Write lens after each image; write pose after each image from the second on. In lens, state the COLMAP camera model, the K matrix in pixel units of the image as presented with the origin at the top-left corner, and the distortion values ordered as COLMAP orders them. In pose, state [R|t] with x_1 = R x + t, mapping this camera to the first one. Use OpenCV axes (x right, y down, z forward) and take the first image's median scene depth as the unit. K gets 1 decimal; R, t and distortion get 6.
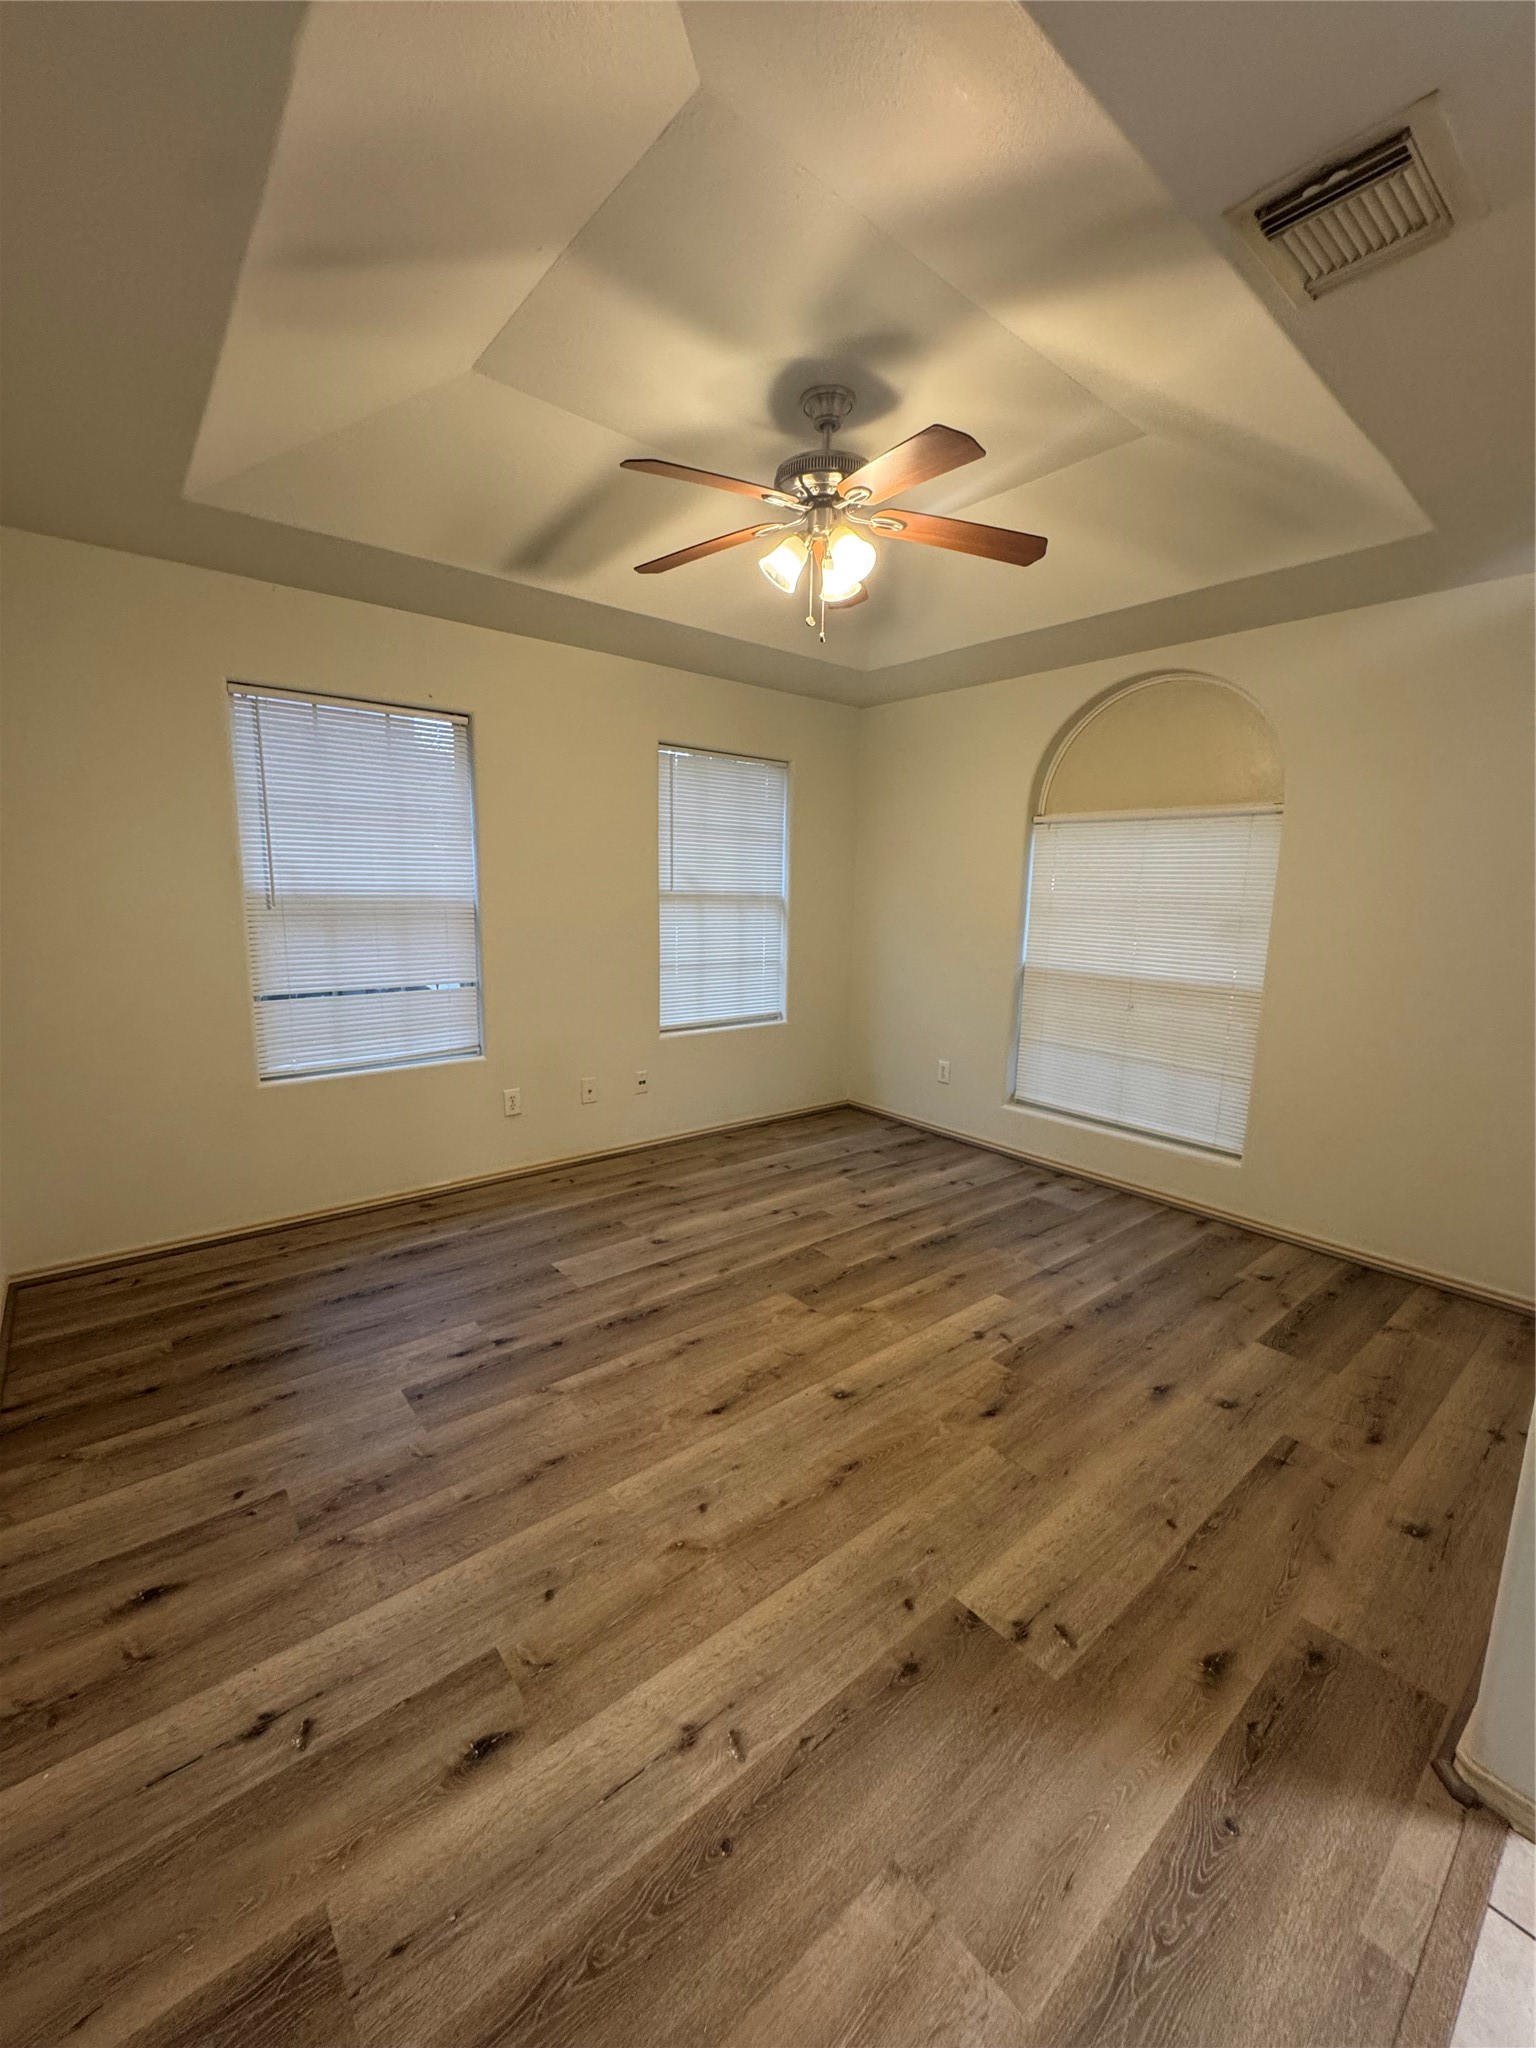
lens RADIAL K [[823.0, 0, 766.6], [0, 823.0, 1003.2], [0, 0, 1]] dist [-0.005715, 0.001392]
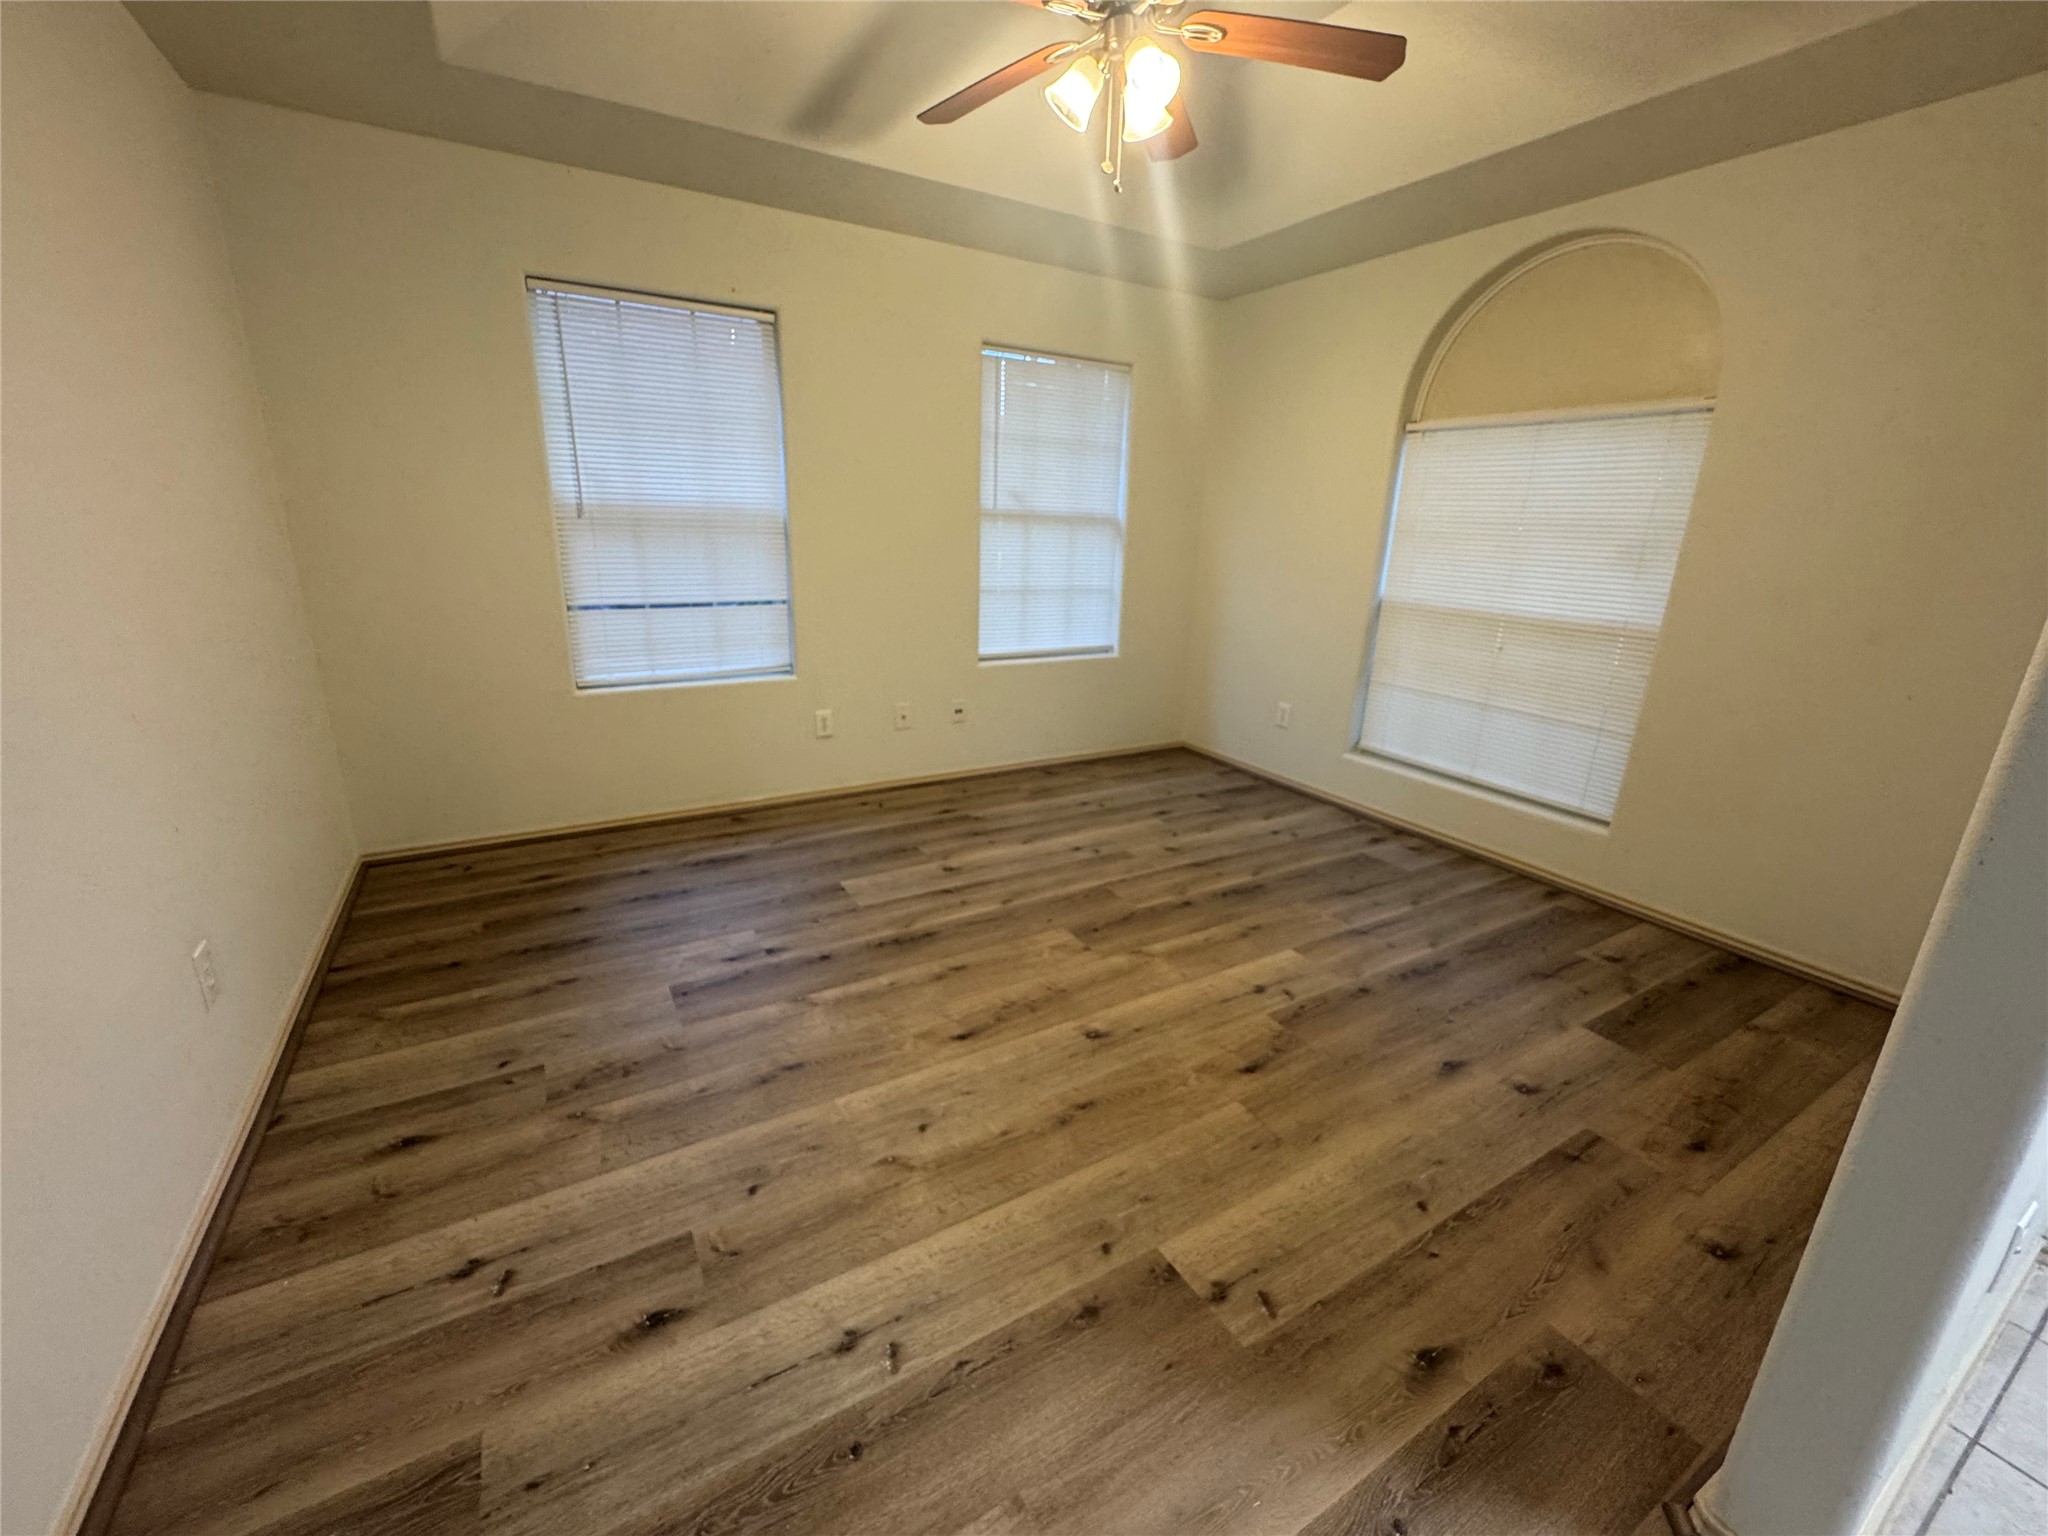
lens RADIAL K [[823.0, 0, 1040.5], [0, 823.0, 754.4], [0, 0, 1]] dist [-0.005715, 0.001392]
pose [[0.987580, 0.052241, -0.148179, 0.162675], [-0.033282, 0.991260, 0.127656, 0.035129], [0.153553, -0.121139, 0.980687, 0.096024]]
